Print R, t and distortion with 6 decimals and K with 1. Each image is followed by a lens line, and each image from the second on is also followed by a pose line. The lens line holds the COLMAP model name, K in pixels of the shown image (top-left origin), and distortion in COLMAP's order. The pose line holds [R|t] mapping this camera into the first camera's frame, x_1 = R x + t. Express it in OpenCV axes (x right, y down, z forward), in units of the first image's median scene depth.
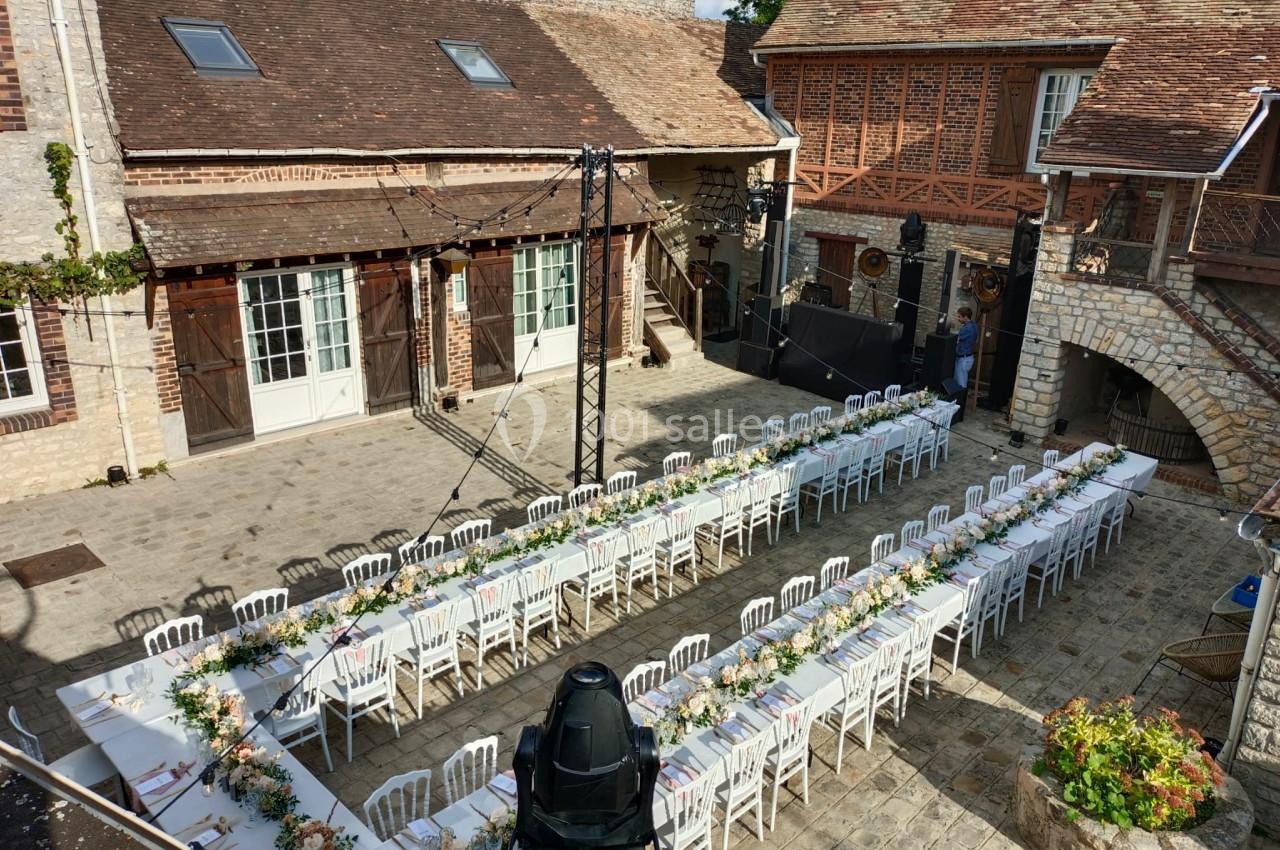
lens RADIAL K [[941.1, 0, 646.5], [0, 941.1, 441.9], [0, 0, 1]] dist [0.060159, -0.072777]
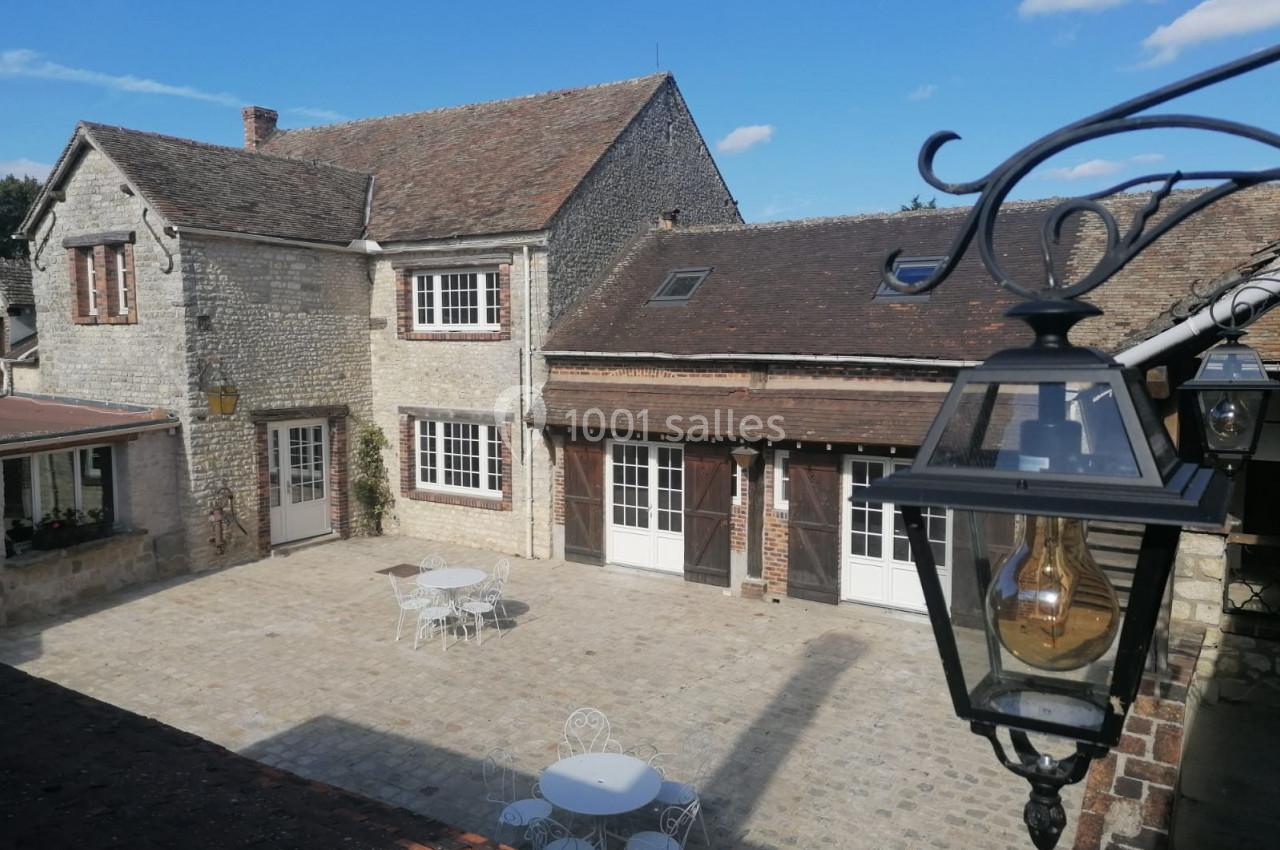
lens RADIAL K [[941.1, 0, 631.6], [0, 941.1, 423.0], [0, 0, 1]] dist [0.060159, -0.072777]
pose [[0.196165, 0.061544, -0.978638, 0.796351], [-0.327943, 0.944676, -0.006327, -0.176537], [0.924106, 0.322178, 0.205496, 0.648768]]
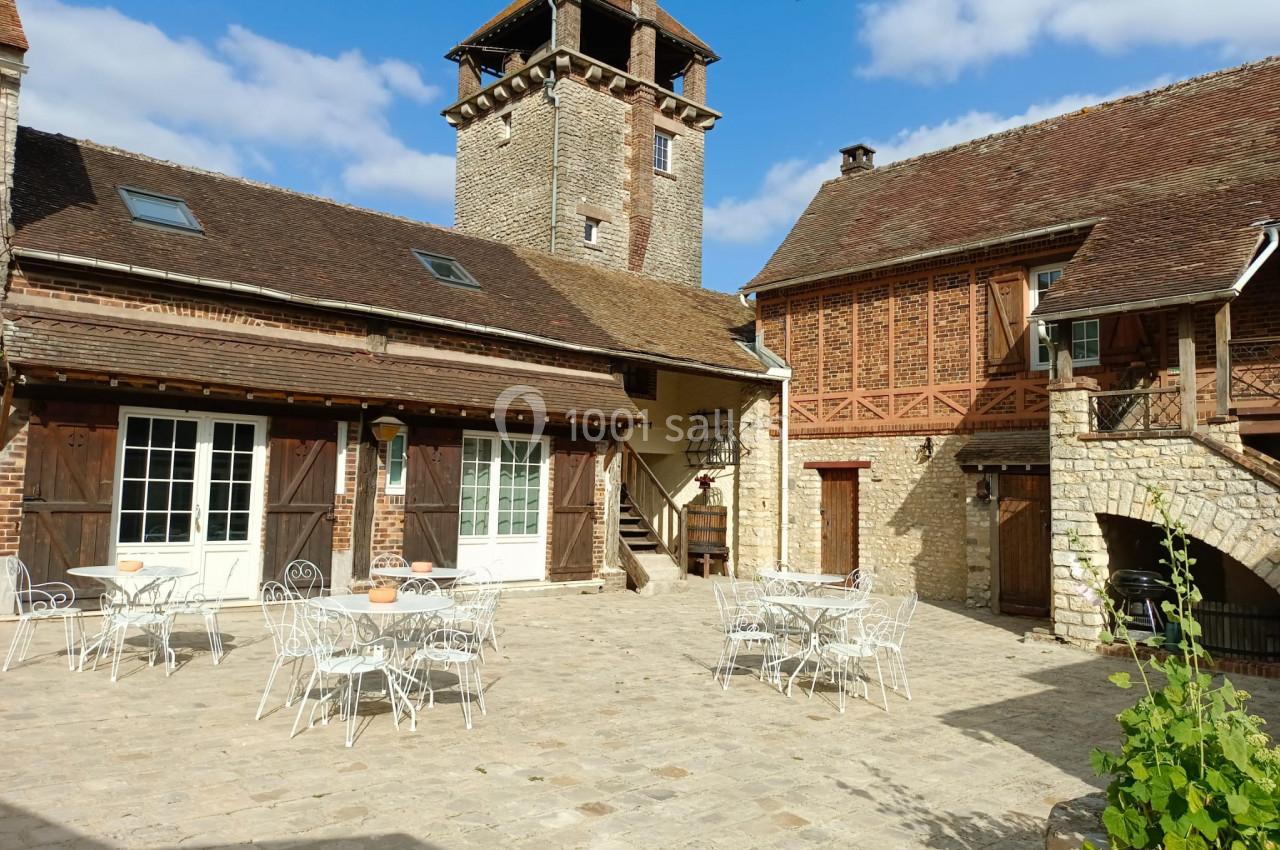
lens RADIAL K [[941.1, 0, 648.7], [0, 941.1, 421.2], [0, 0, 1]] dist [0.060159, -0.072777]
pose [[0.998428, -0.008650, -0.055381, 0.094734], [-0.014960, 0.911063, -0.411997, 0.167989], [0.054020, 0.412177, 0.909501, 0.194126]]
